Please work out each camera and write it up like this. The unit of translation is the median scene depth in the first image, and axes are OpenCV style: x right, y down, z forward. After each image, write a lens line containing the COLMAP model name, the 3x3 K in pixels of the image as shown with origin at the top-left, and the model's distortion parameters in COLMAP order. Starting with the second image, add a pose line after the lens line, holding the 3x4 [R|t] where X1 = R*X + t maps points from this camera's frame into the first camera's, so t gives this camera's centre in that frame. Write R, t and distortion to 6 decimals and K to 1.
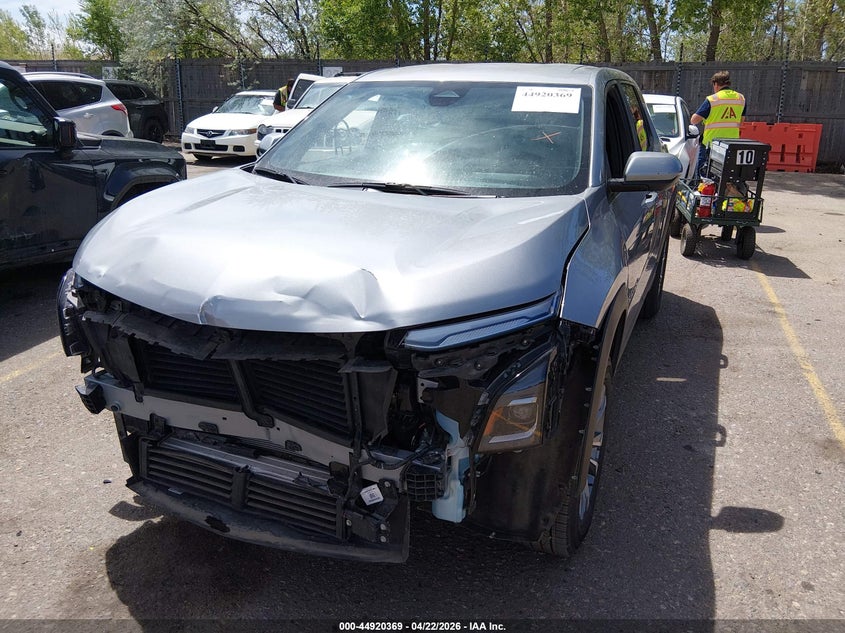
lens RADIAL K [[662.4, 0, 422.5], [0, 662.4, 316.5], [0, 0, 1]] dist [-0.008692, -0.007151]
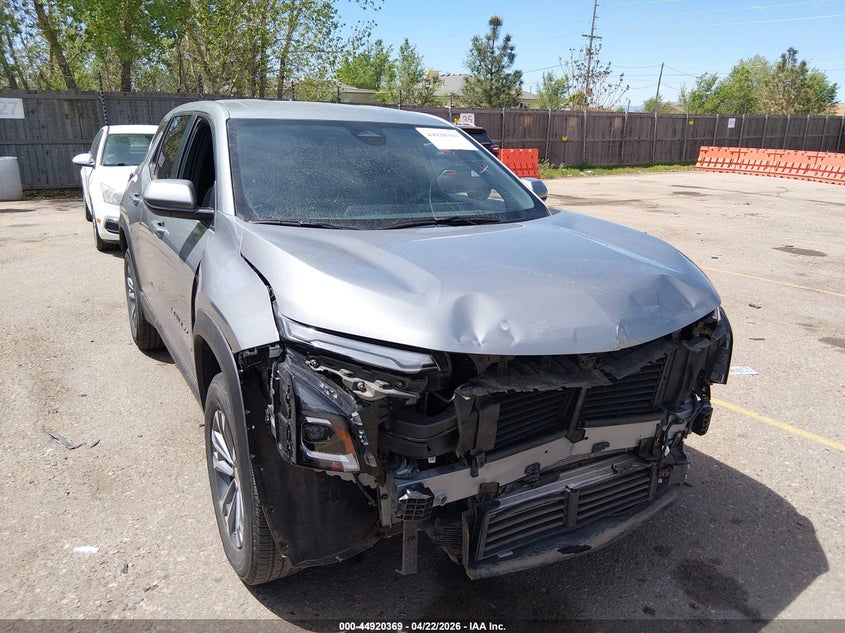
lens RADIAL K [[662.4, 0, 422.5], [0, 662.4, 316.5], [0, 0, 1]] dist [-0.008692, -0.007151]
pose [[0.590342, -0.208901, 0.779651, -1.163027], [0.239235, 0.967810, 0.078171, -0.173188], [-0.770884, 0.140373, 0.621316, 0.482882]]
